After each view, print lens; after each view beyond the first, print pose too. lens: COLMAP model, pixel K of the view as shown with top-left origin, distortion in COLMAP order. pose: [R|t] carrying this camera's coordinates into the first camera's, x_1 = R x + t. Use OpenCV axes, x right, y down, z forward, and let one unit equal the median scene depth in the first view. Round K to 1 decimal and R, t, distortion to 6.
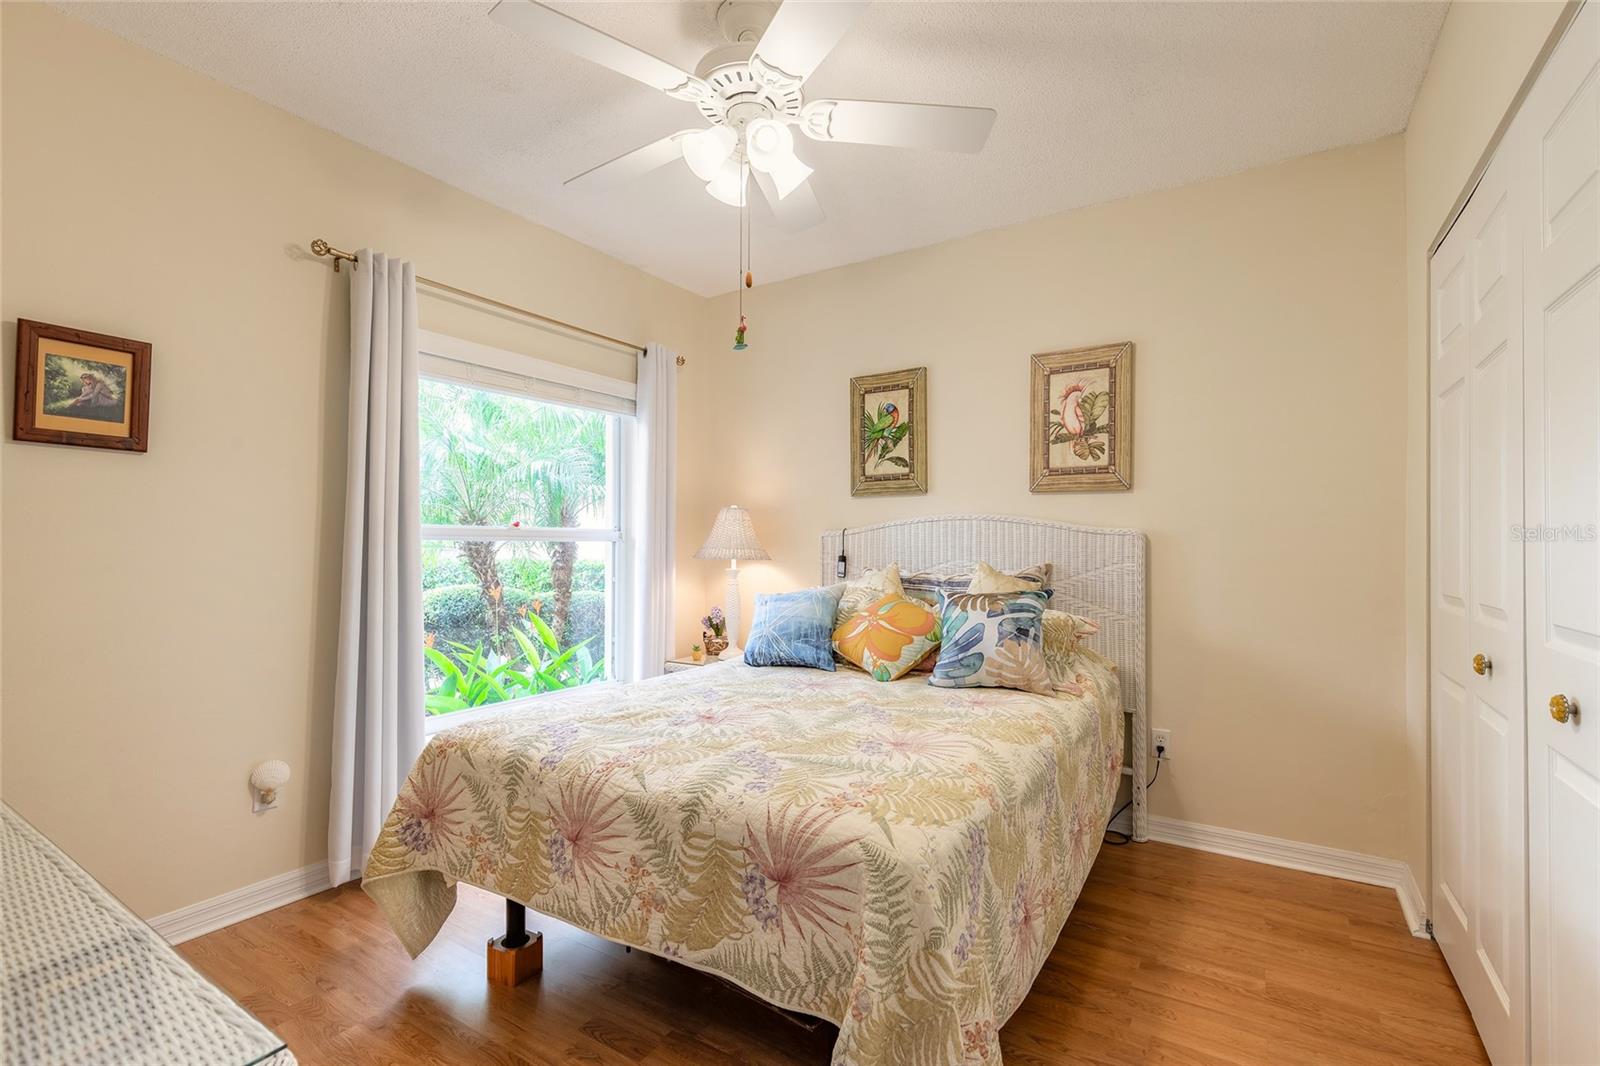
lens RADIAL K [[725.2, 0, 799.9], [0, 725.2, 532.7], [0, 0, 1]] dist [-0.000004, 0.000007]
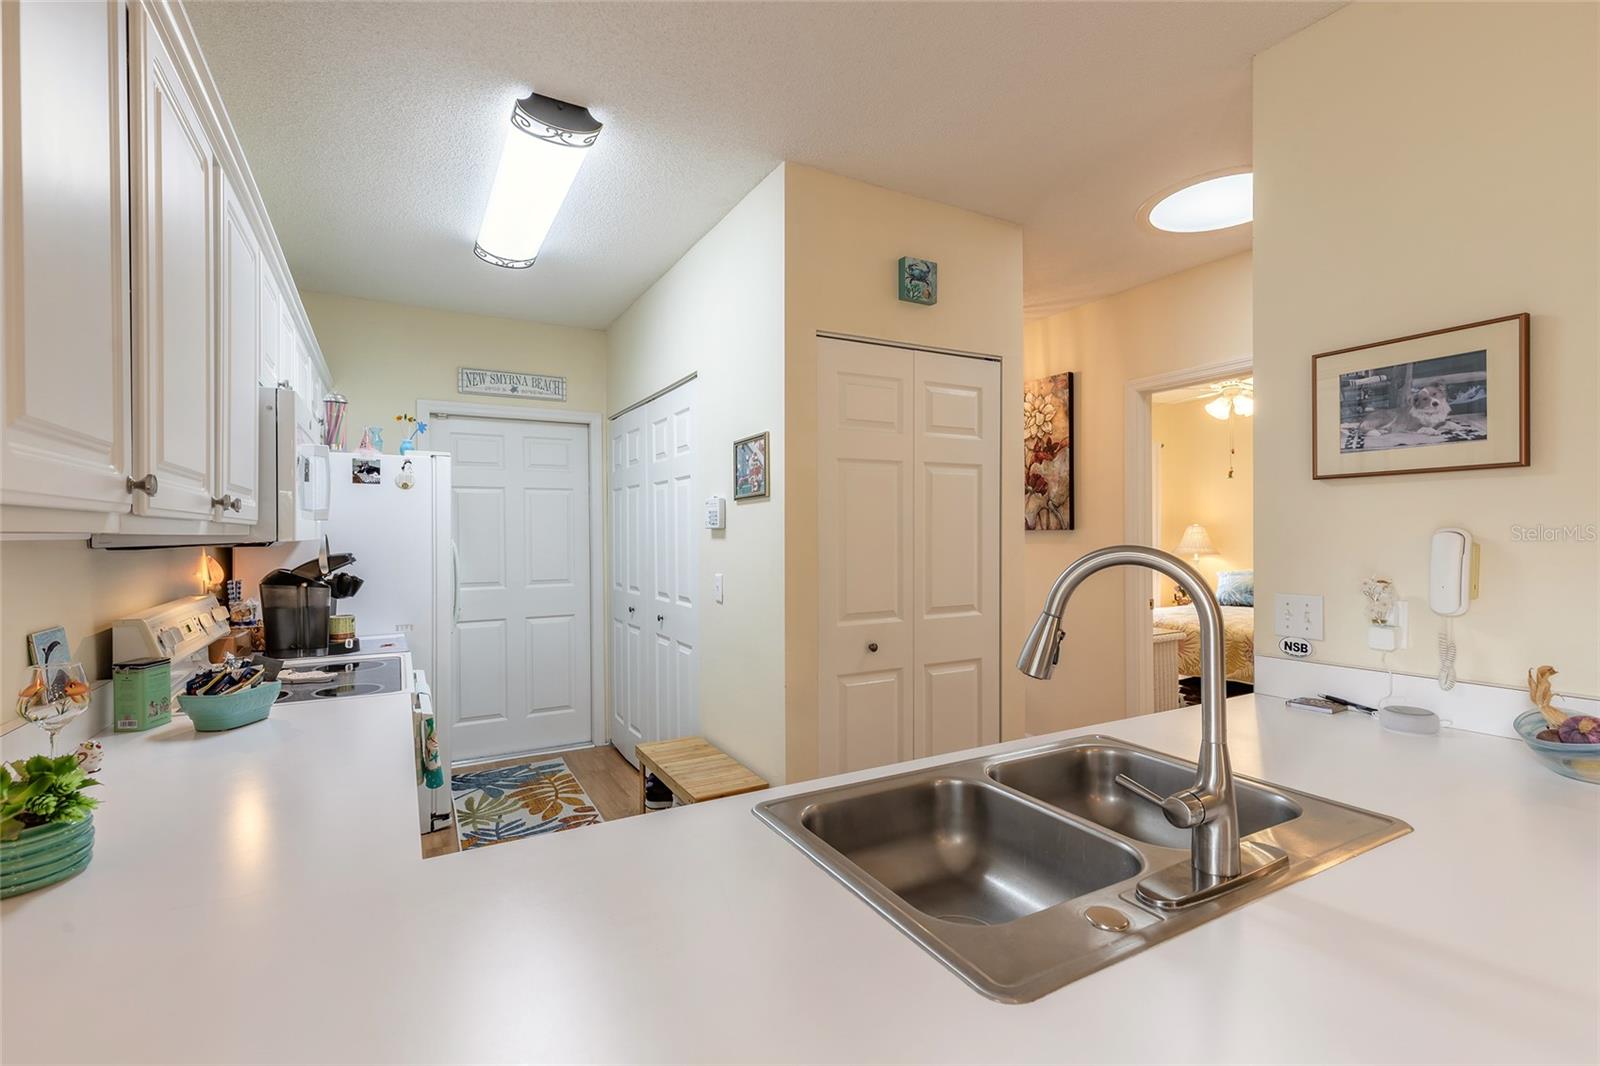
lens RADIAL K [[725.2, 0, 796.4], [0, 725.2, 533.9], [0, 0, 1]] dist [-0.000004, 0.000007]
pose [[0.880802, -0.006066, -0.473445, -0.130450], [0.014178, 0.999807, 0.013568, -0.059765], [0.473272, -0.018663, 0.880719, -1.235304]]
